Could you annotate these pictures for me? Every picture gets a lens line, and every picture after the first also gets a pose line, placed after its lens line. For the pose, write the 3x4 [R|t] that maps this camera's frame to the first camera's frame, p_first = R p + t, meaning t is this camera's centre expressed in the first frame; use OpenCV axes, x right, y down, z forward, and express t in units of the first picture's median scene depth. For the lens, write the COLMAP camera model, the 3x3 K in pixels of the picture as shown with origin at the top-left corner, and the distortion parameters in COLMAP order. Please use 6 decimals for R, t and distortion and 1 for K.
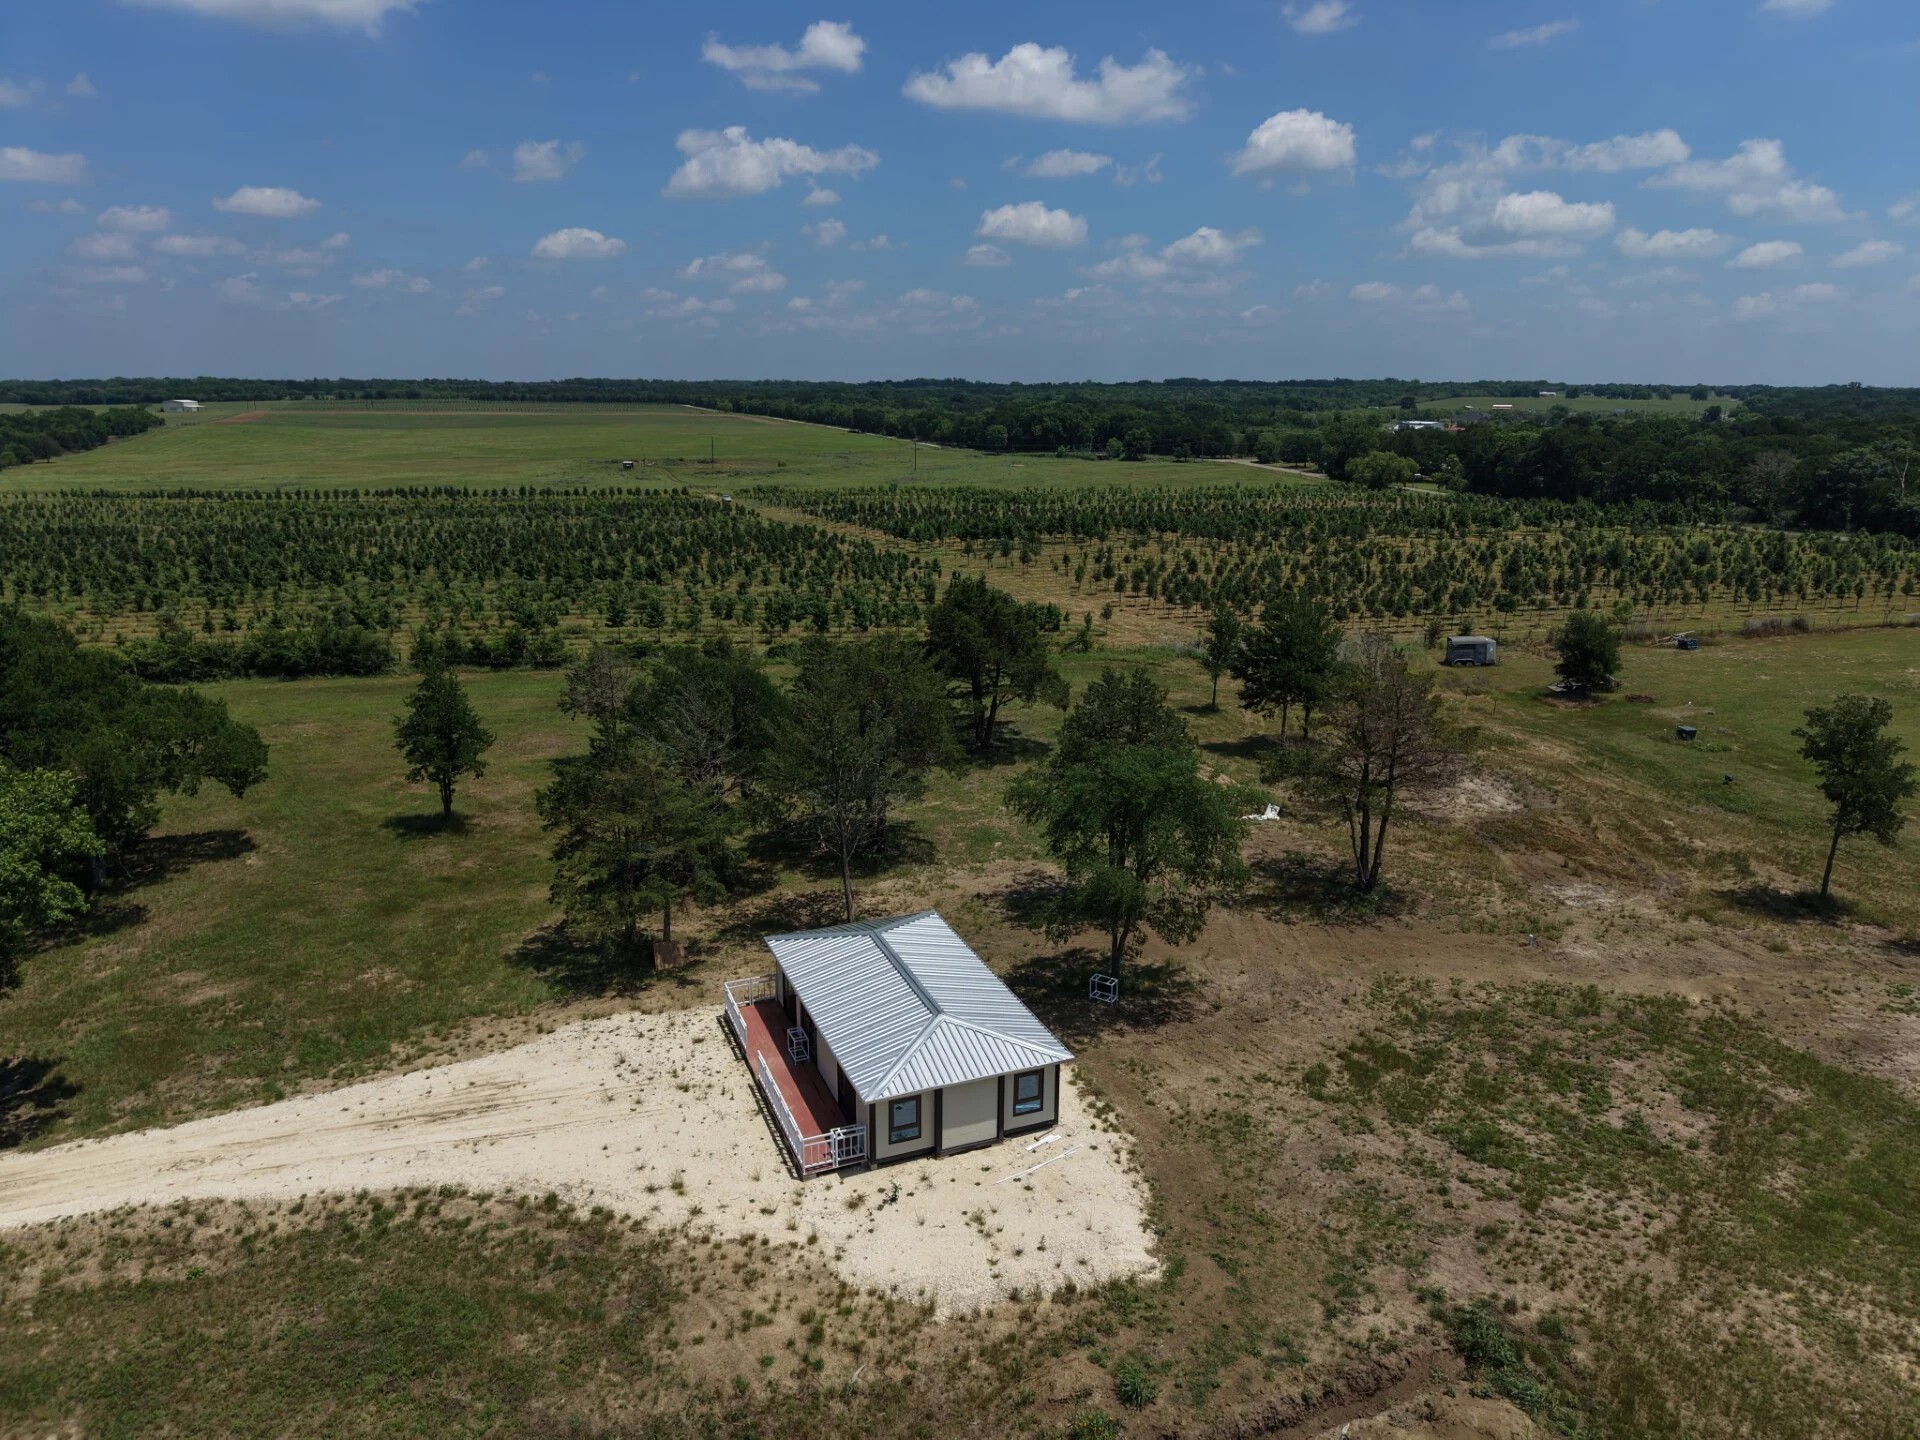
lens RADIAL K [[1294.9, 0, 960.0], [0, 1294.9, 720.0], [0, 0, 1]] dist [0.004923, 0.000315]
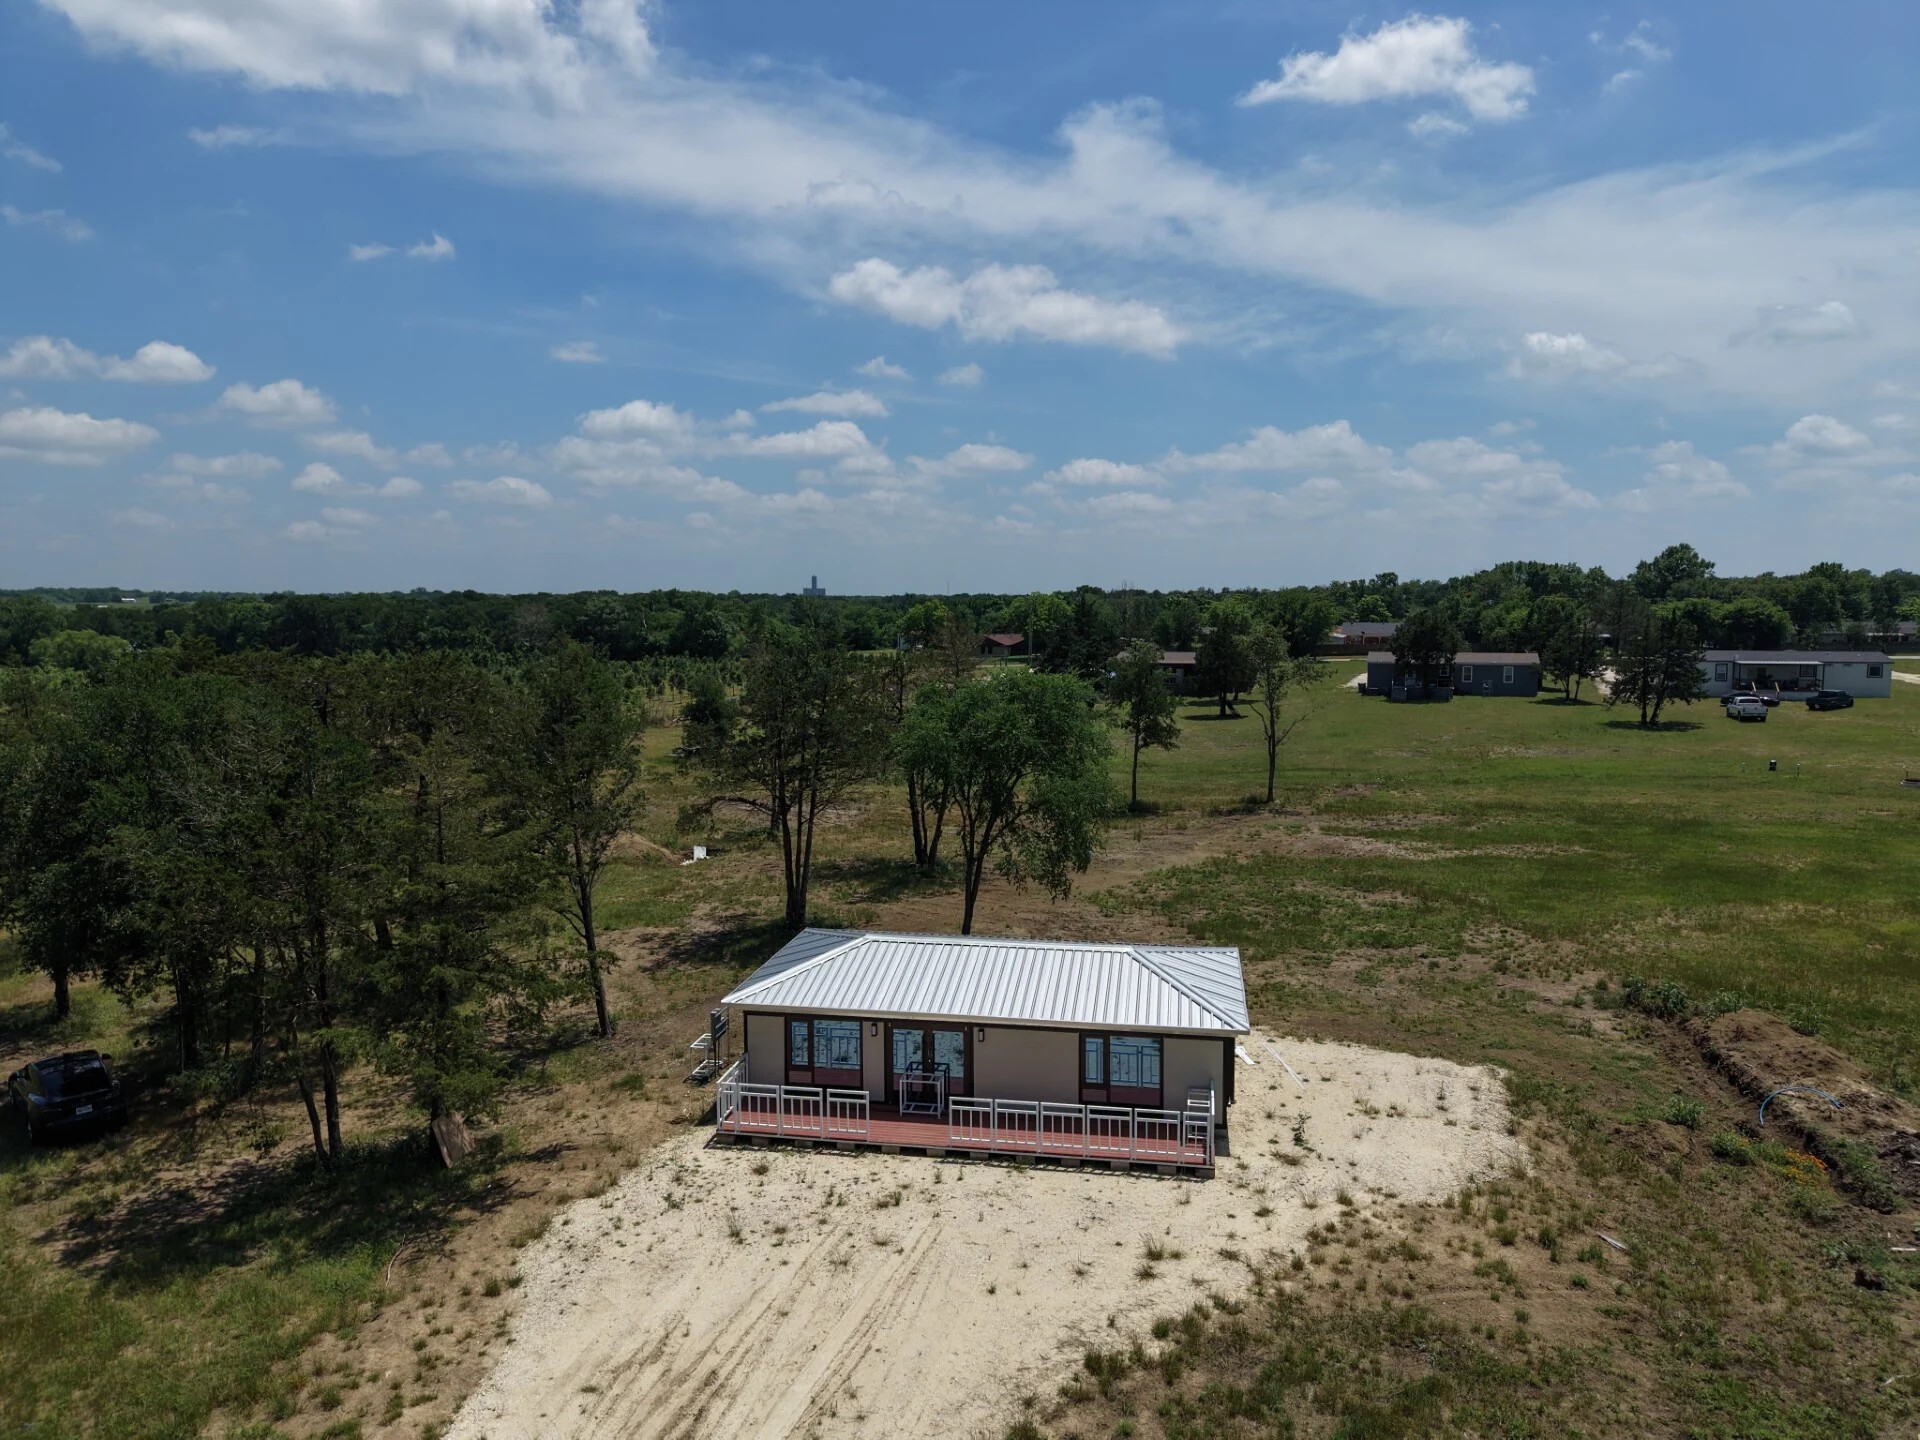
lens RADIAL K [[1294.9, 0, 960.0], [0, 1294.9, 720.0], [0, 0, 1]] dist [0.004923, 0.000315]
pose [[0.532509, -0.084587, 0.842187, -0.745680], [0.218402, 0.975032, -0.040164, 0.103681], [-0.817762, 0.205323, 0.537687, 0.651554]]
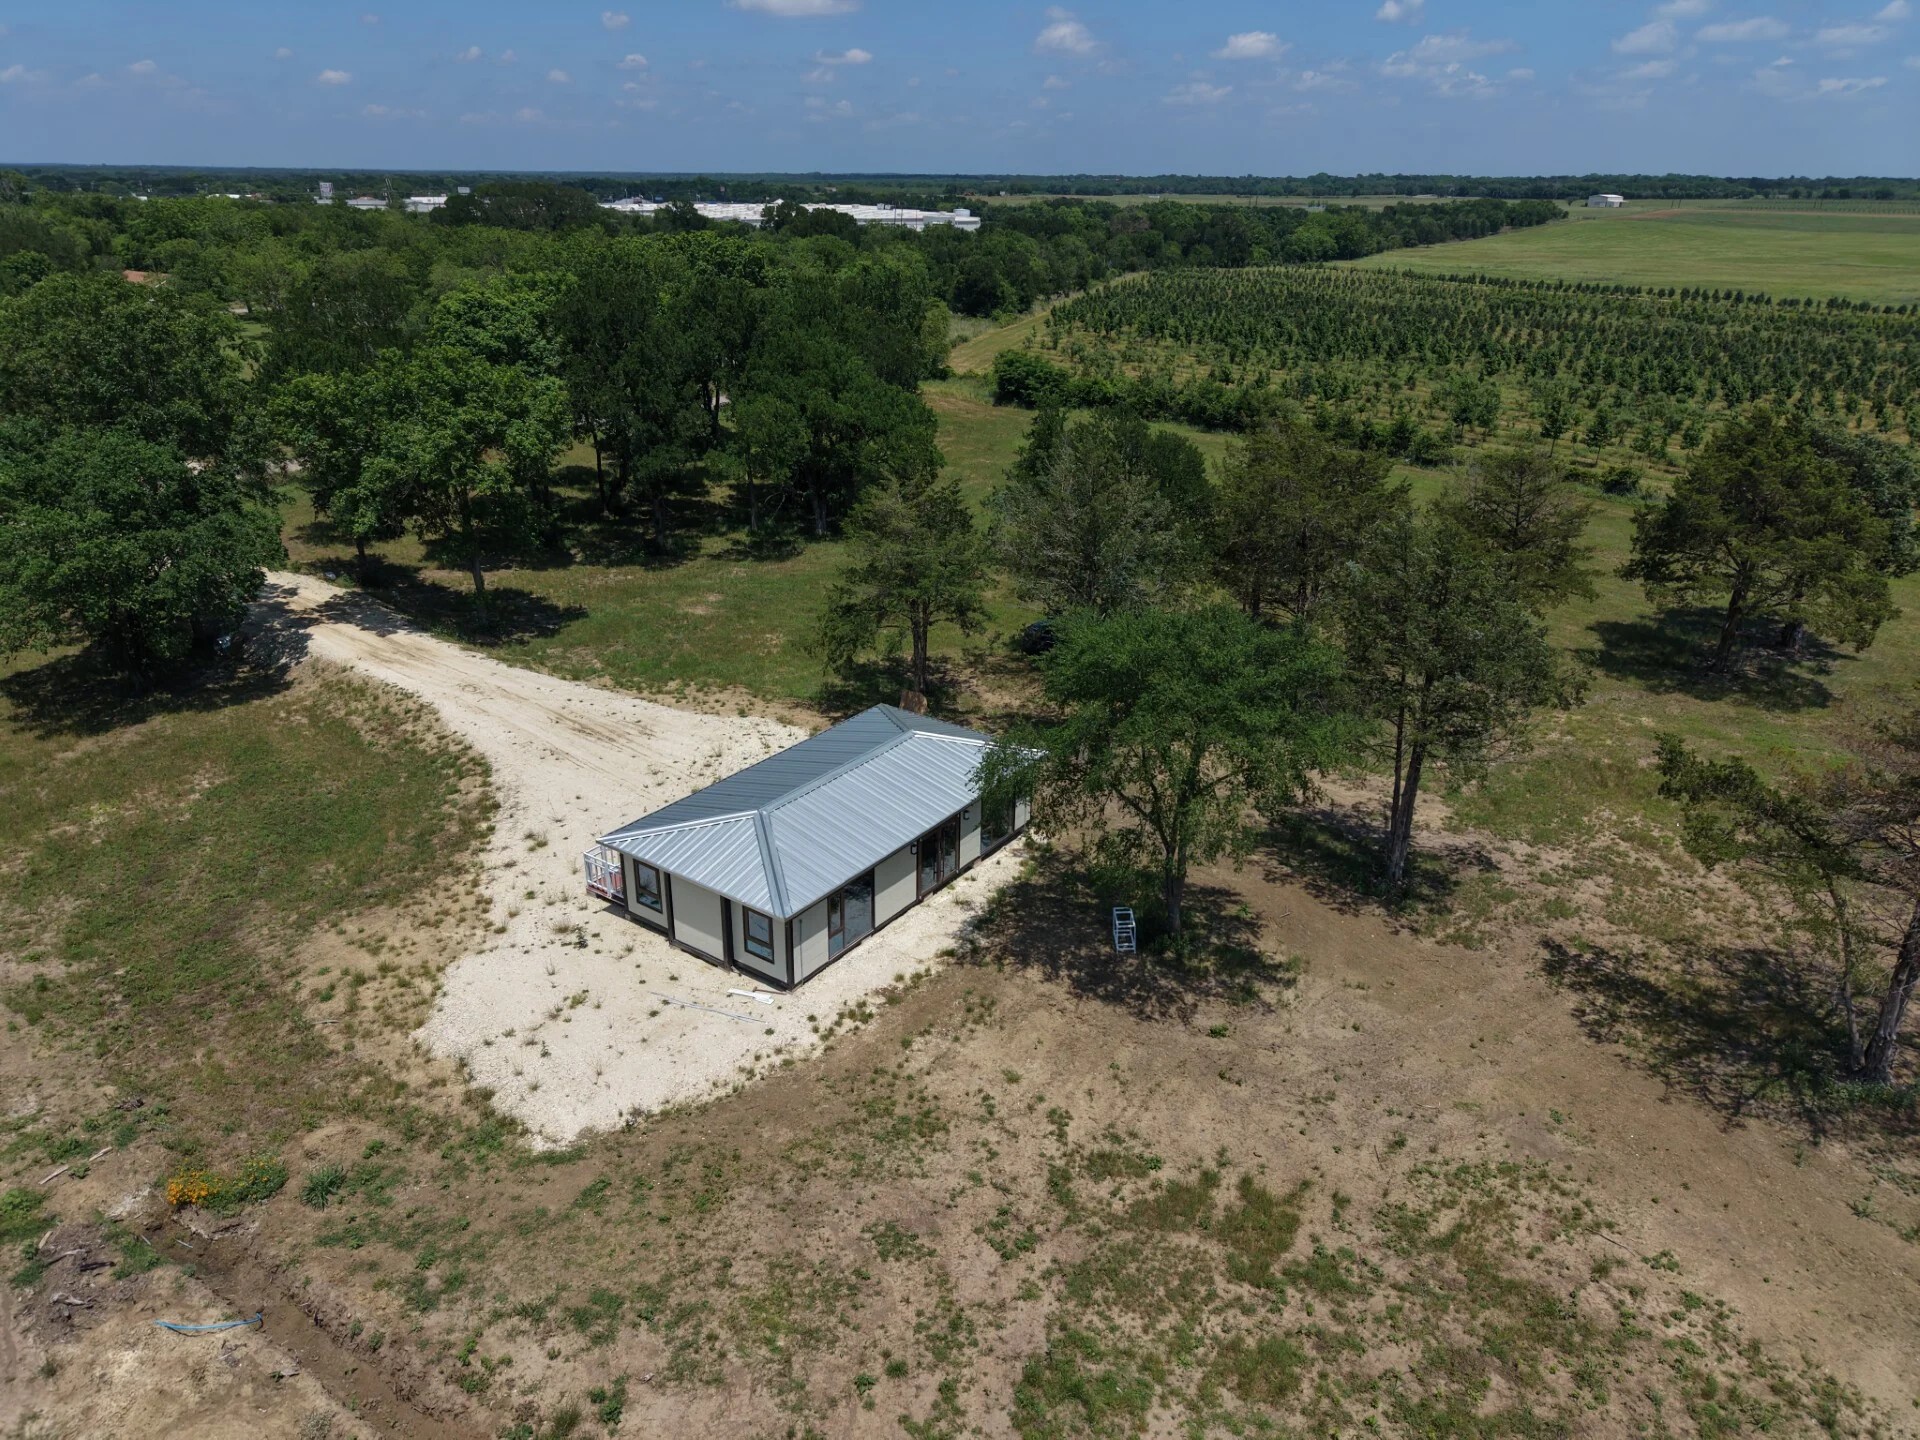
lens RADIAL K [[1288.8, 0, 960.0], [0, 1288.8, 720.0], [0, 0, 1]] dist [0.006582, 0.001722]
pose [[0.537640, 0.333039, -0.774615, 0.713499], [-0.223048, 0.942138, 0.250252, -0.072156], [0.813138, 0.038231, 0.580814, 0.631859]]
